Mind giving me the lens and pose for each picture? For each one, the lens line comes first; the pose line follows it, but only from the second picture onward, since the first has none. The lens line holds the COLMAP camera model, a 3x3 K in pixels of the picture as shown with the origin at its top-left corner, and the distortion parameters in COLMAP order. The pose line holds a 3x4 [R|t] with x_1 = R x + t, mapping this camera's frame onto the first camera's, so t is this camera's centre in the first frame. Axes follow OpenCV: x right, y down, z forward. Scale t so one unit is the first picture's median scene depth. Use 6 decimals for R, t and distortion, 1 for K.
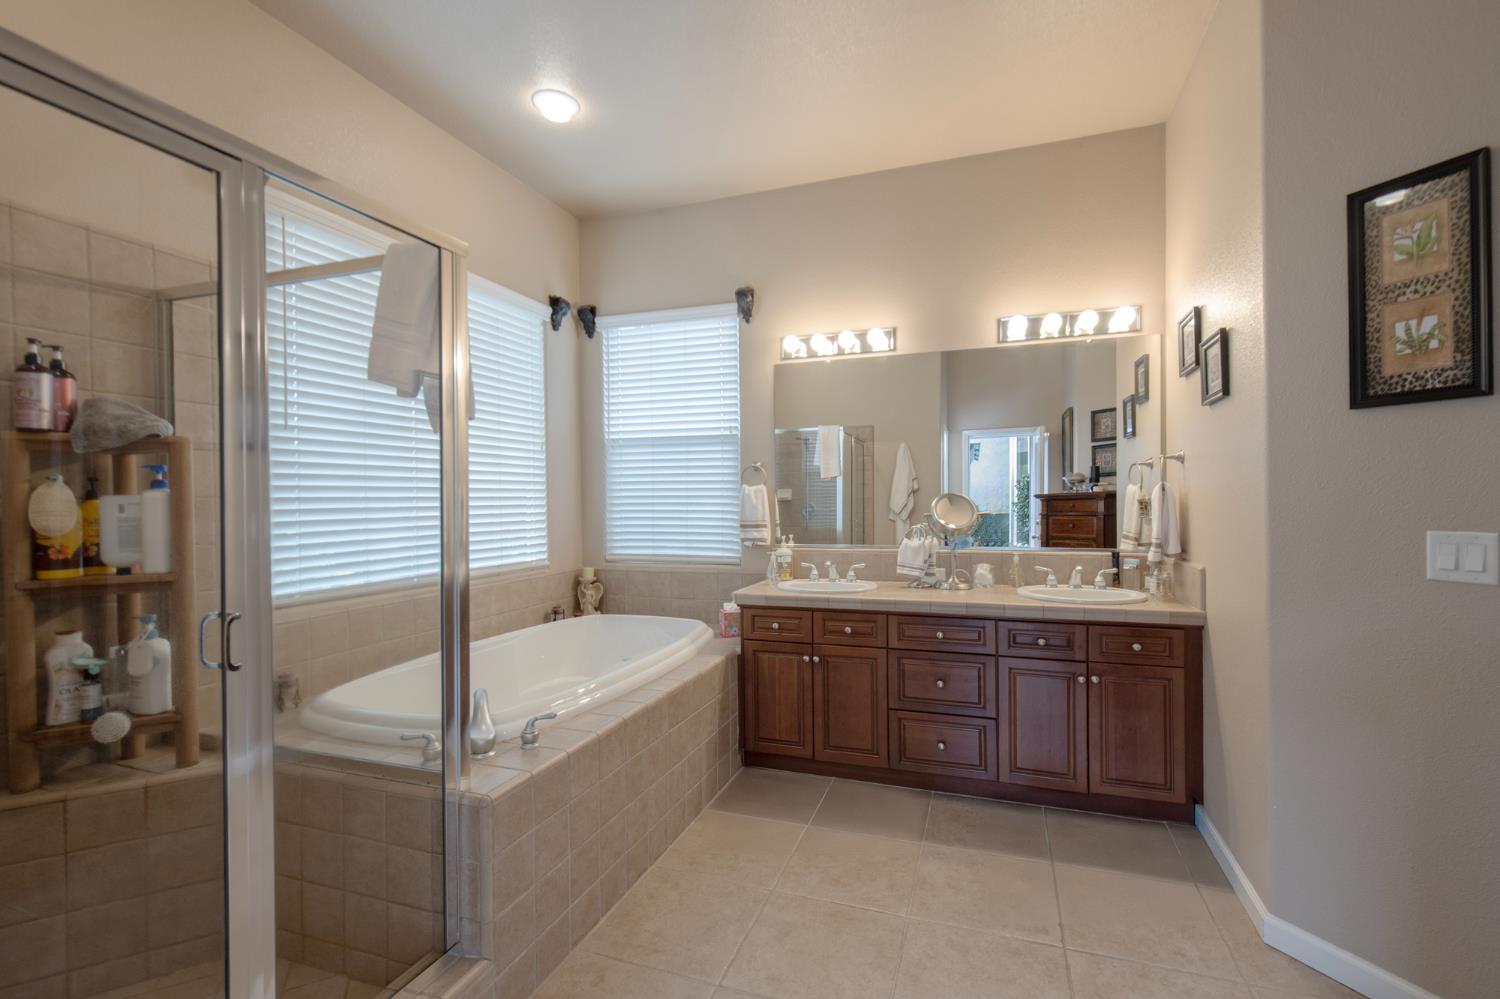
lens RADIAL K [[642.4, 0, 792.2], [0, 642.4, 496.8], [0, 0, 1]] dist [0.001671, 0.000305]
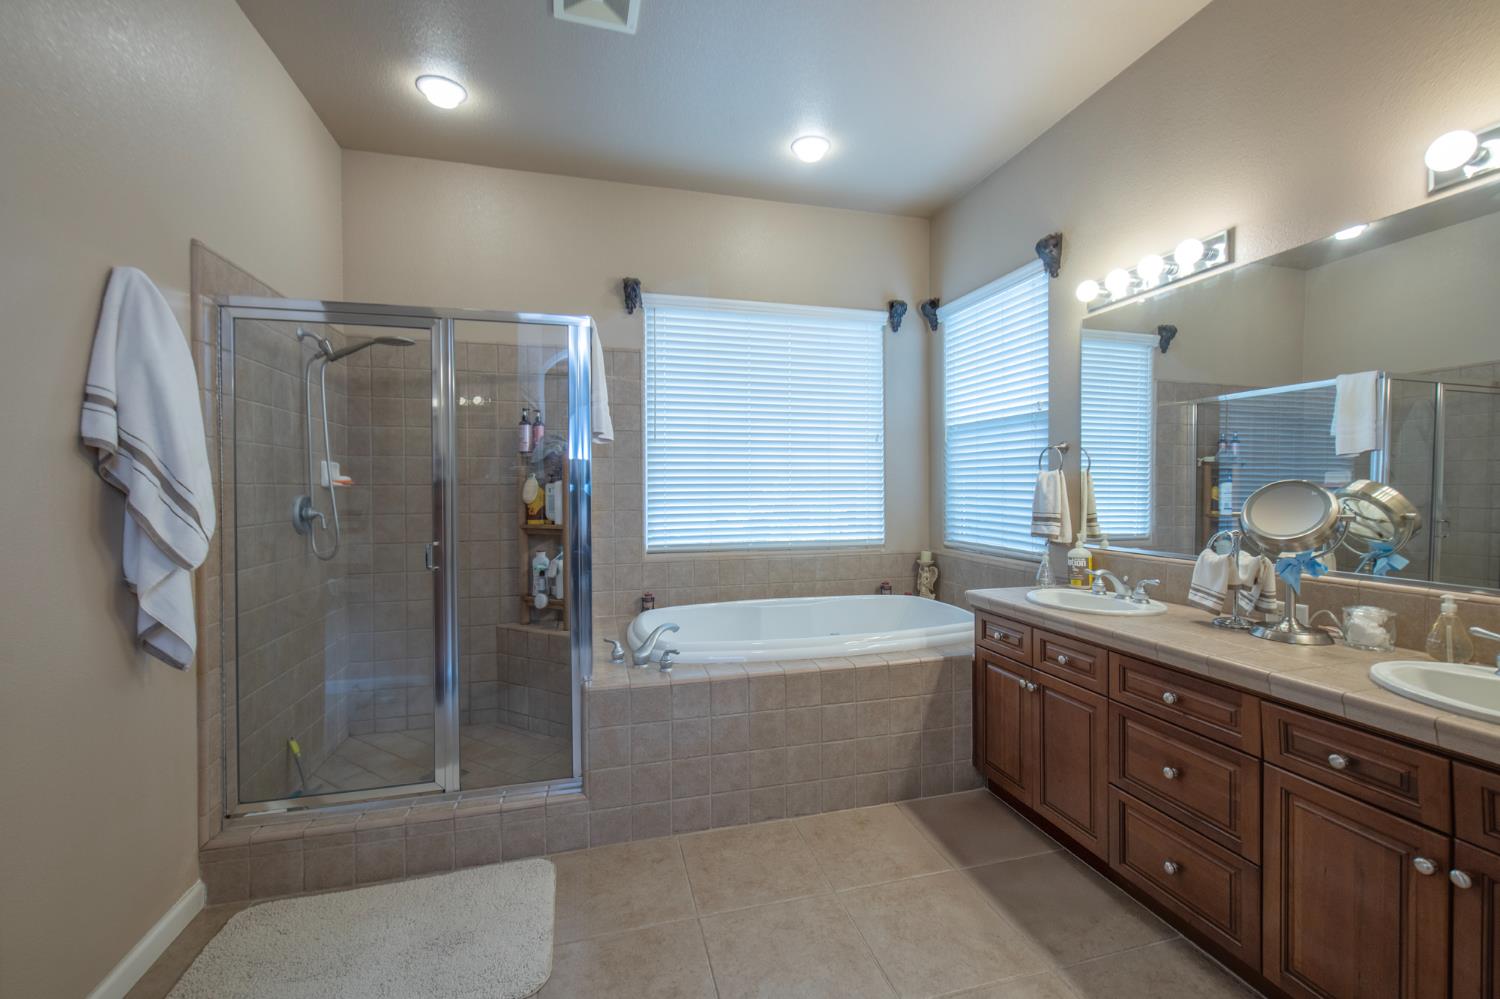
lens RADIAL K [[616.9, 0, 752.2], [0, 616.9, 486.4], [0, 0, 1]] dist [0.001815, -0.000233]
pose [[0.551440, 0.007548, -0.834180, 0.401239], [0.000654, 0.999955, 0.009480, -0.005138], [0.834214, -0.005773, 0.551411, 0.231159]]
